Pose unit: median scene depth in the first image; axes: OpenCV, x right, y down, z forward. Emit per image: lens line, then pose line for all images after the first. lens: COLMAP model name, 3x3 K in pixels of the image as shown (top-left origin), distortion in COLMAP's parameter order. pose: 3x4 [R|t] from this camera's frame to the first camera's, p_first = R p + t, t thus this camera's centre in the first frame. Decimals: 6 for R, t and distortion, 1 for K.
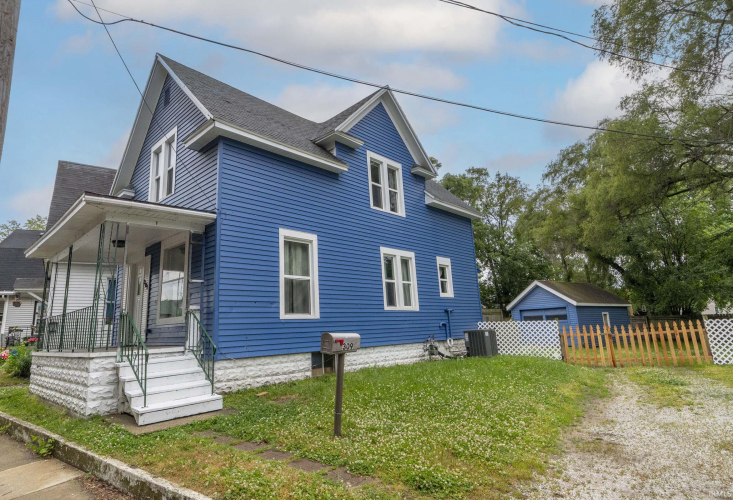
lens RADIAL K [[404.5, 0, 341.4], [0, 404.5, 239.0], [0, 0, 1]] dist [-0.004672, -0.004386]
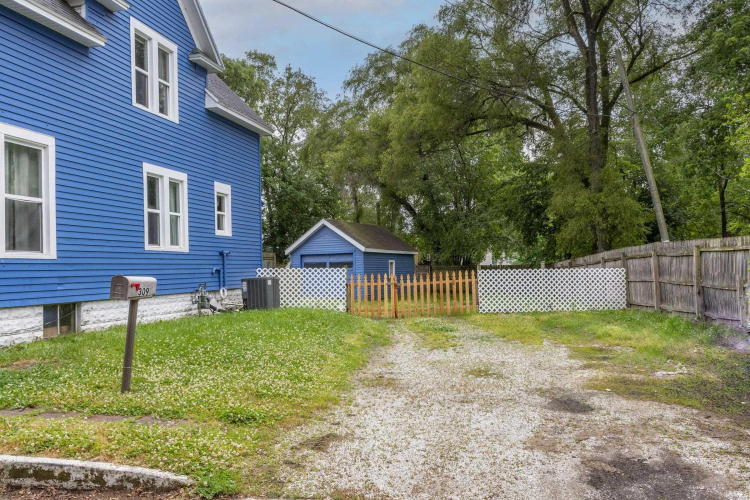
lens RADIAL K [[601.8, 0, 374.6], [0, 601.8, 251.1], [0, 0, 1]] dist [0.014479, 0.006535]
pose [[0.852979, 0.031239, 0.521010, -0.099317], [-0.119935, 0.983228, 0.137401, -0.020898], [-0.507979, -0.179687, 0.842419, -0.125943]]
